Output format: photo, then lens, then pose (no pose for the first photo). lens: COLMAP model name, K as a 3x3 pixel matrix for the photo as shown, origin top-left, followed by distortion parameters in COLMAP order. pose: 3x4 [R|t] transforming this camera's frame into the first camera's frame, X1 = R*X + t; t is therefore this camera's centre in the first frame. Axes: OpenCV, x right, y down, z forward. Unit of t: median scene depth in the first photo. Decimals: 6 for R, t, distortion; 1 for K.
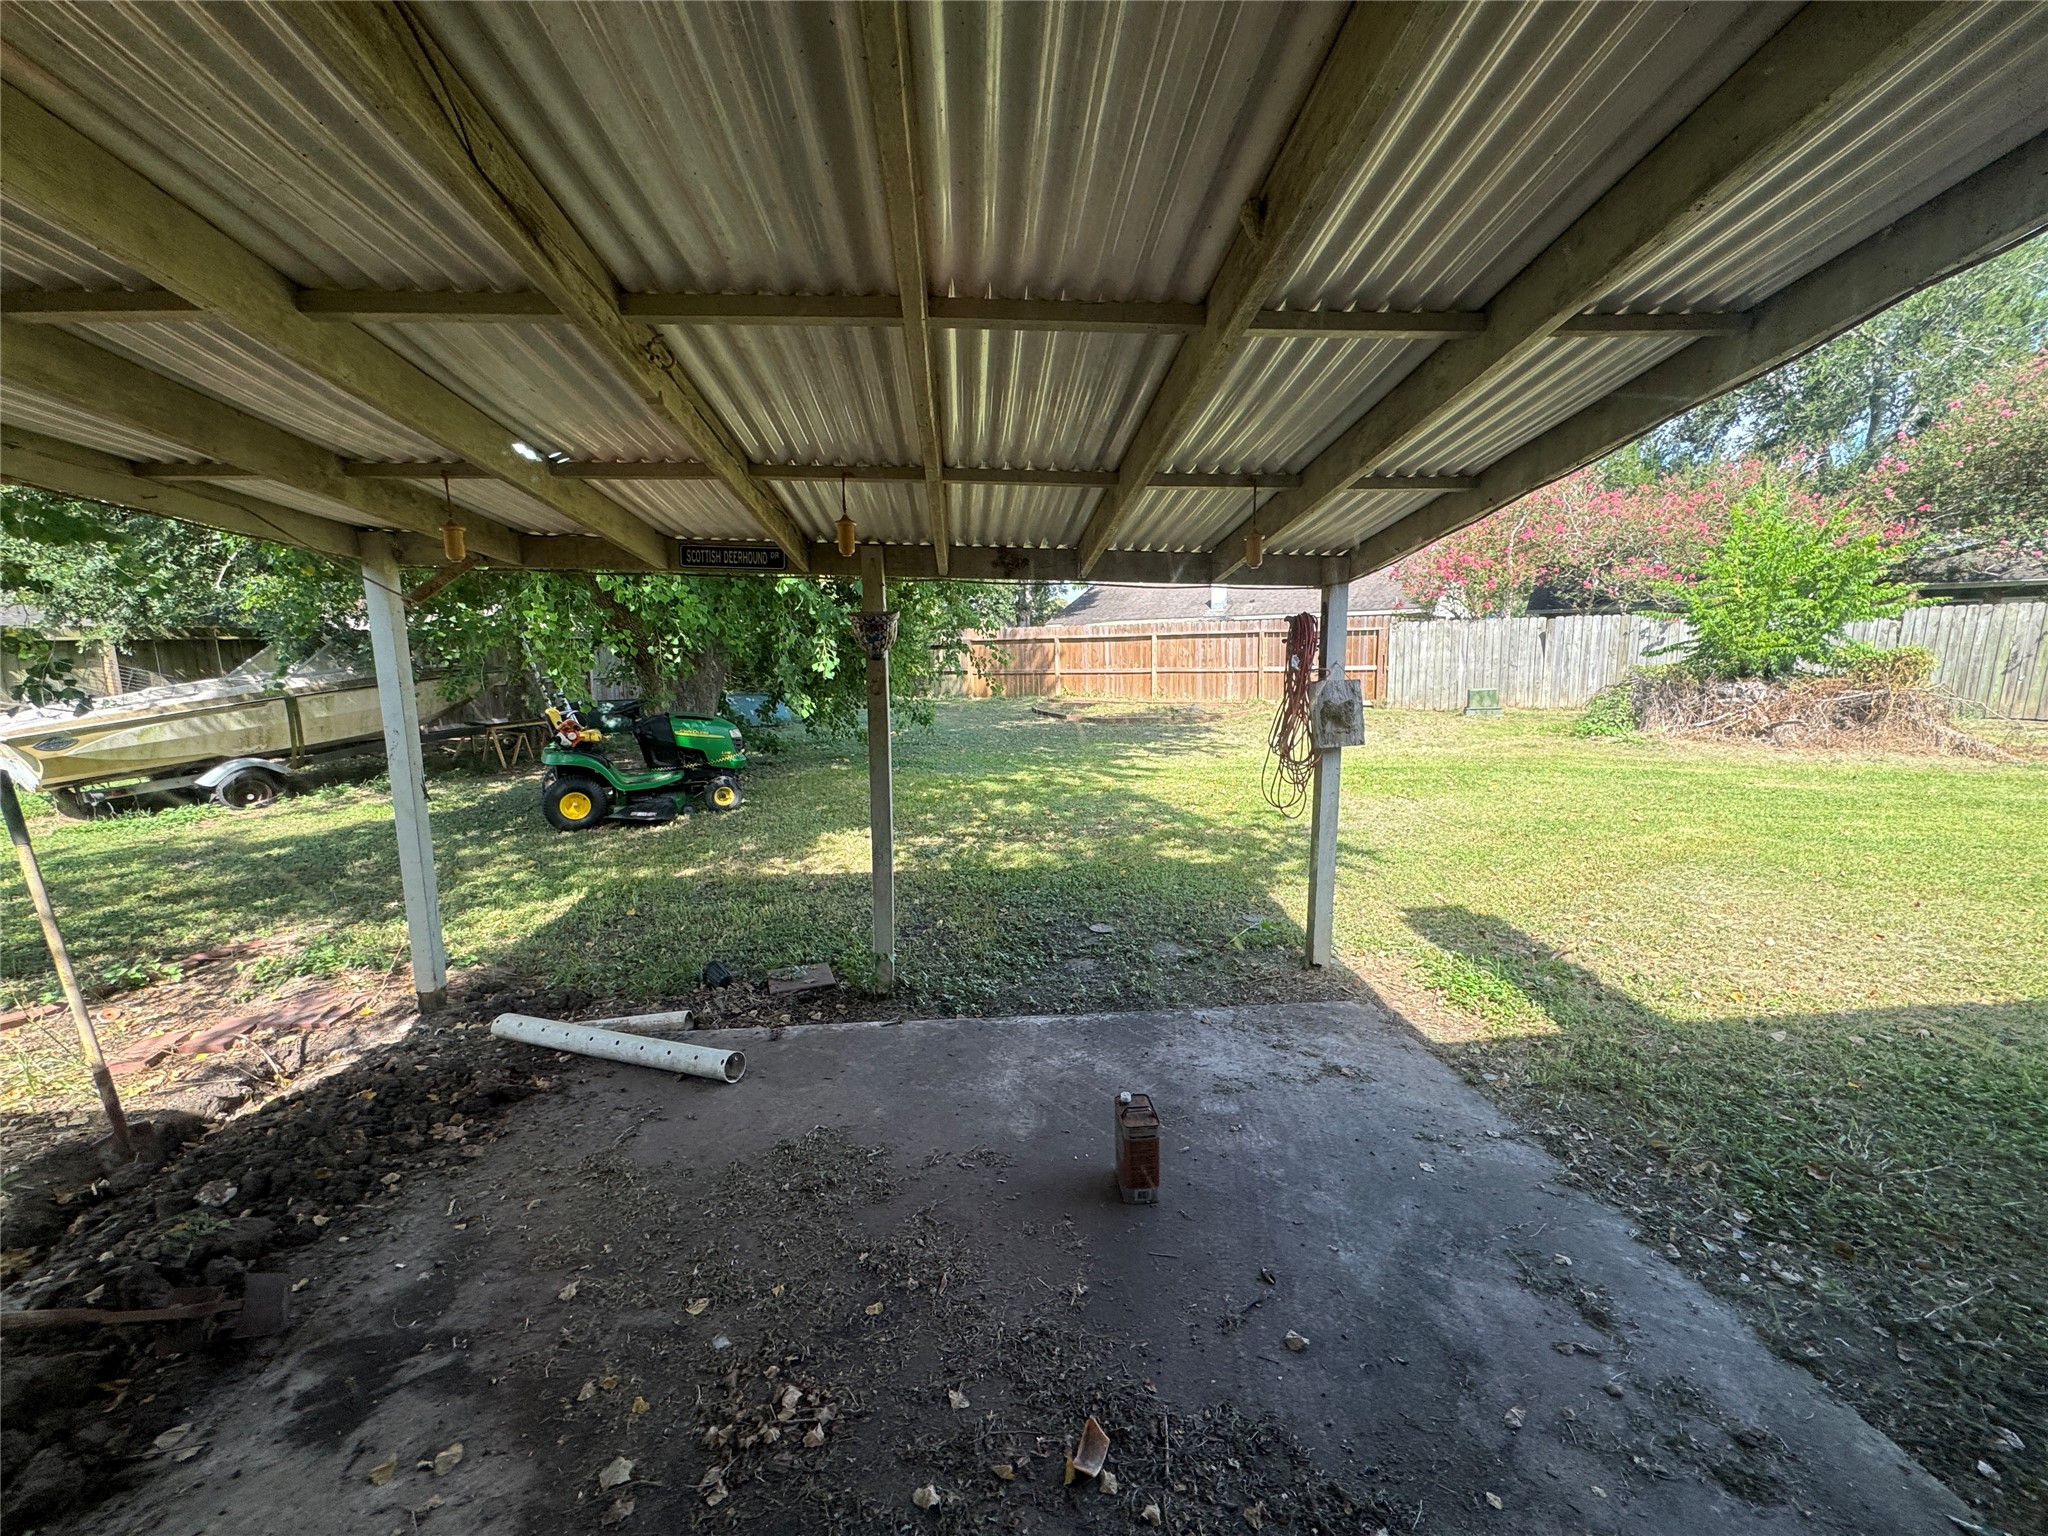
lens RADIAL K [[815.5, 0, 1018.2], [0, 815.5, 767.7], [0, 0, 1]] dist [-0.004389, 0.000430]
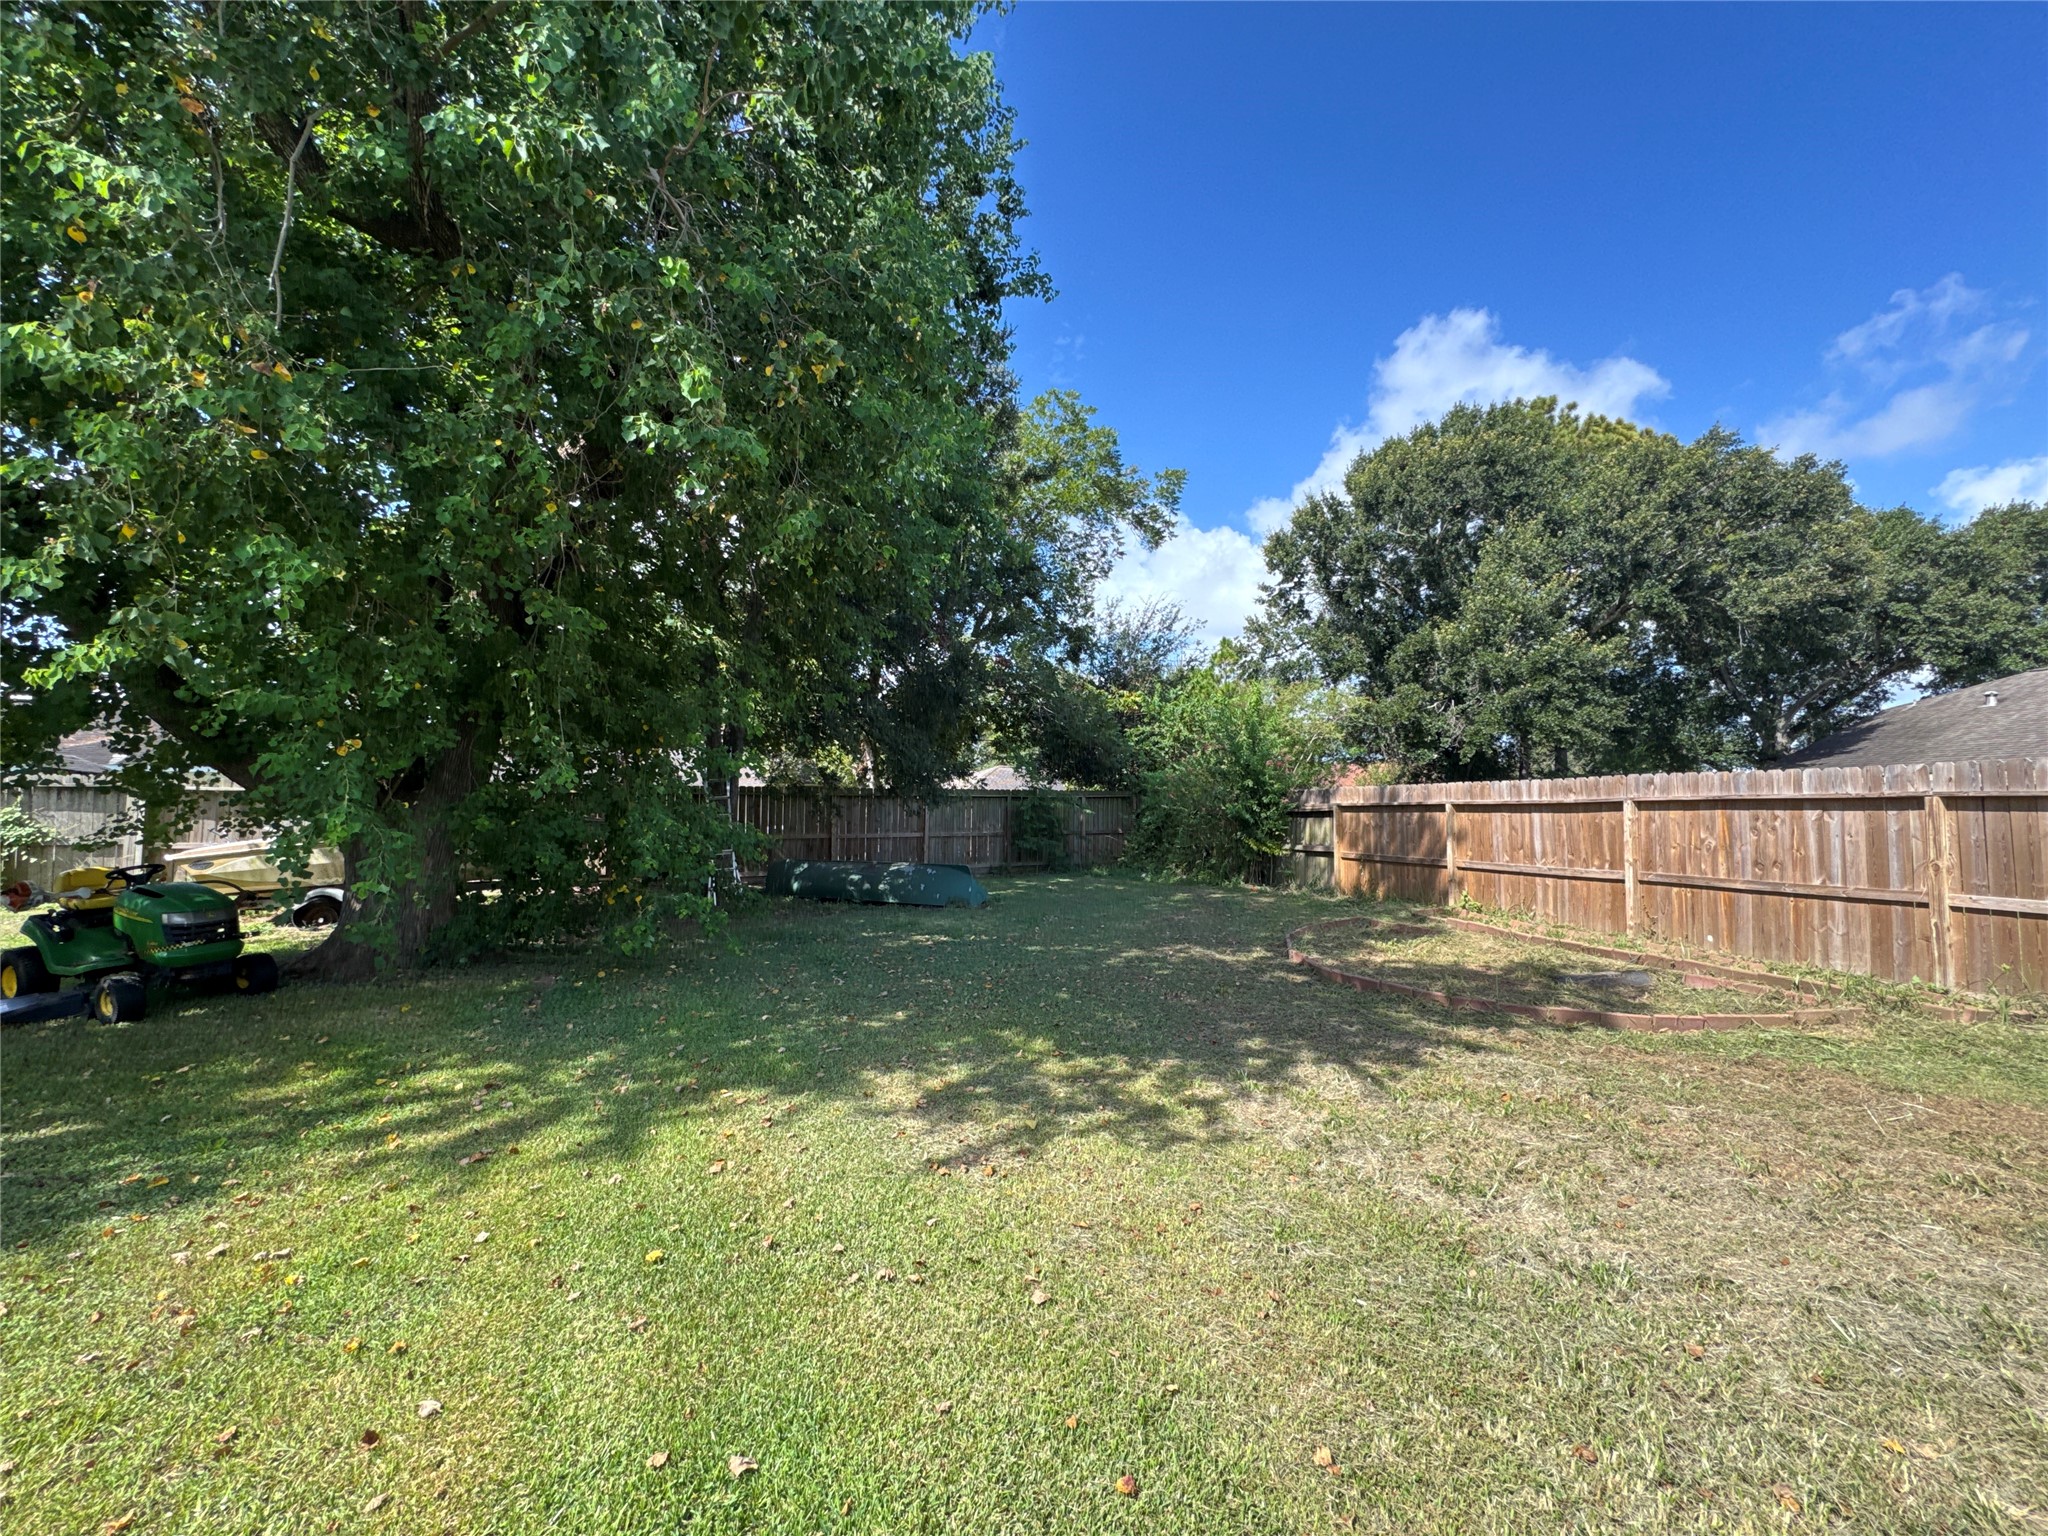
lens RADIAL K [[815.5, 0, 1029.8], [0, 815.5, 766.5], [0, 0, 1]] dist [-0.004389, 0.000430]
pose [[0.653771, -0.018716, -0.756461, 0.455004], [-0.131465, 0.981682, -0.137906, -0.114547], [0.745185, 0.189608, 0.639335, 0.703821]]
